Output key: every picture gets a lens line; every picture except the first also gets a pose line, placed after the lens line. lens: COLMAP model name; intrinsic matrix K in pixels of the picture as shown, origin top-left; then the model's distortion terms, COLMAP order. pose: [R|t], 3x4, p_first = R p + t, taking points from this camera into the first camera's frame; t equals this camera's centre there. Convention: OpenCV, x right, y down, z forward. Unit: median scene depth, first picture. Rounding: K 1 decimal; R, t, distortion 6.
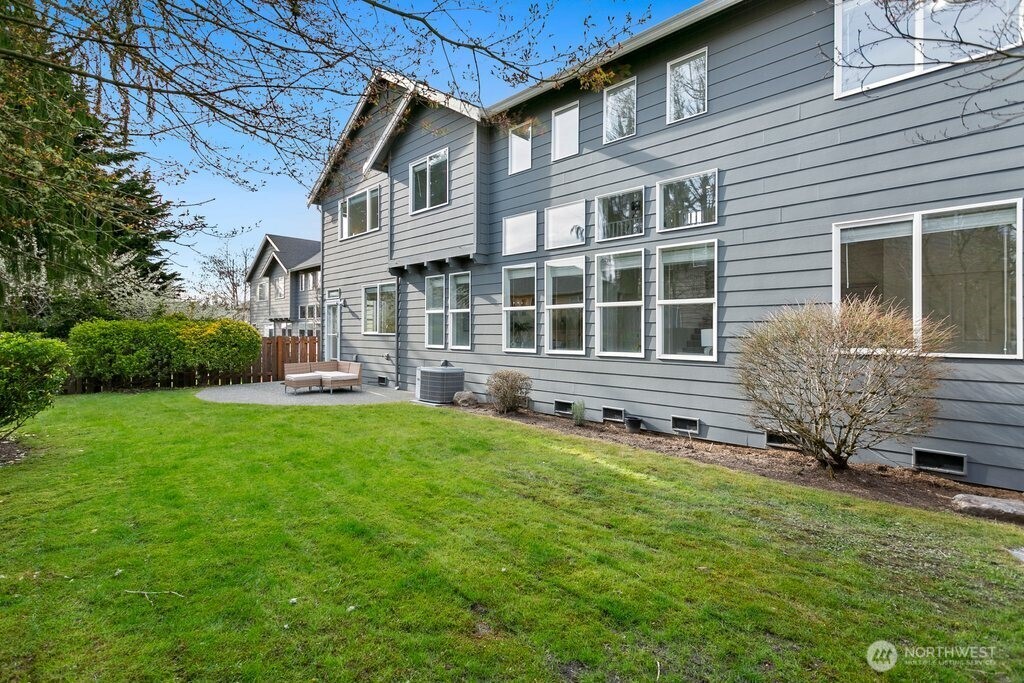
lens RADIAL K [[481.2, 0, 514.9], [0, 481.2, 341.1], [0, 0, 1]] dist [0.004232, 0.000142]
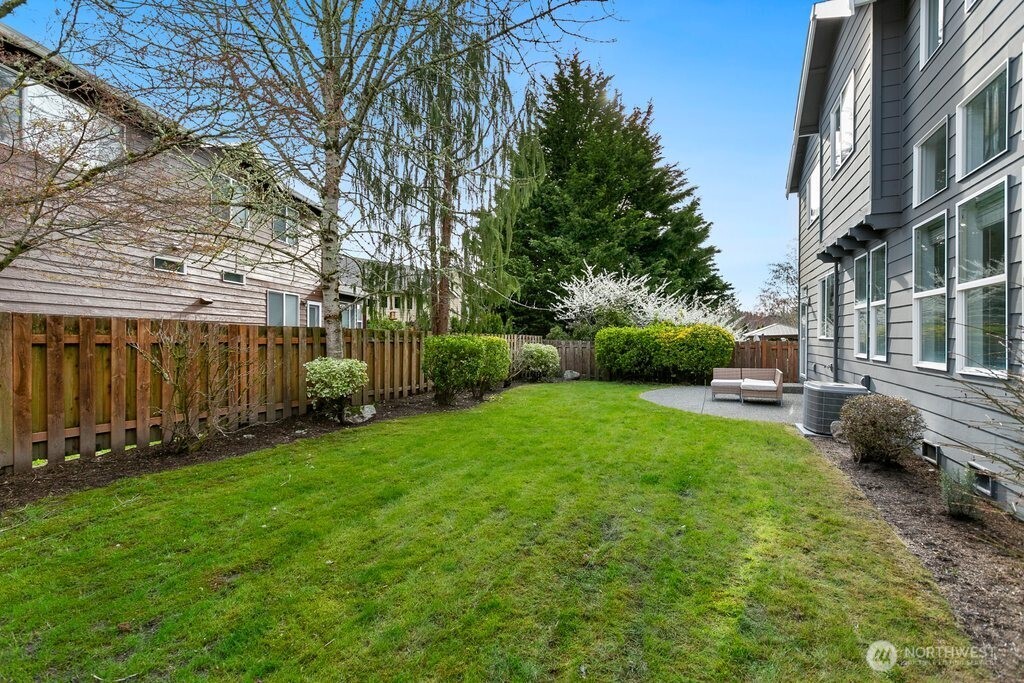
lens RADIAL K [[481.2, 0, 515.3], [0, 481.2, 336.3], [0, 0, 1]] dist [0.004232, 0.000142]
pose [[0.388534, -0.002105, -0.921432, 0.275636], [-0.017251, 0.999805, -0.009558, -0.001562], [0.921273, 0.019610, 0.388422, 0.243348]]
